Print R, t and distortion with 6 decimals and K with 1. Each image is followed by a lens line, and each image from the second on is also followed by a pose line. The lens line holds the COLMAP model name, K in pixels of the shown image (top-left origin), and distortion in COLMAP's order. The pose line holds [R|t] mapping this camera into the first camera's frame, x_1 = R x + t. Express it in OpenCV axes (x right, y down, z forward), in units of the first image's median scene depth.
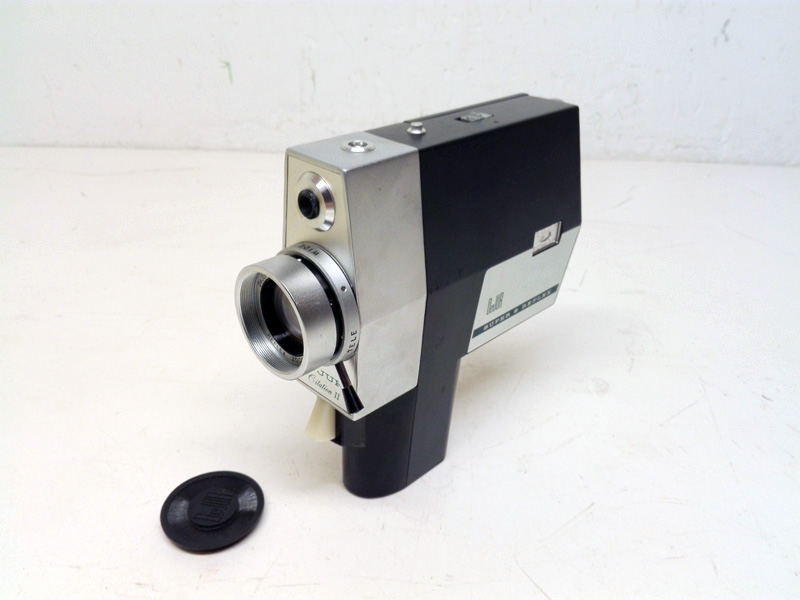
lens RADIAL K [[671.3, 0, 401.3], [0, 671.3, 302.5], [0, 0, 1]] dist [0.071783, -0.174502]
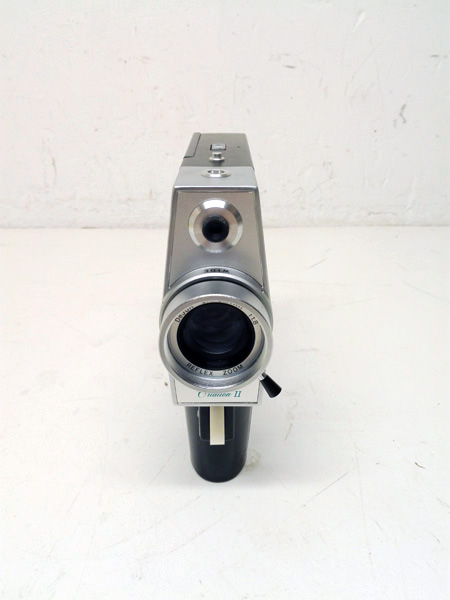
lens RADIAL K [[501.9, 0, 229.9], [0, 501.9, 299.5], [0, 0, 1]] dist [0.101340, -0.232396]
pose [[0.999050, -0.034145, 0.027074, 0.139566], [0.035847, 0.997236, -0.065076, -0.033337], [-0.024777, 0.065985, 0.997513, 0.140447]]
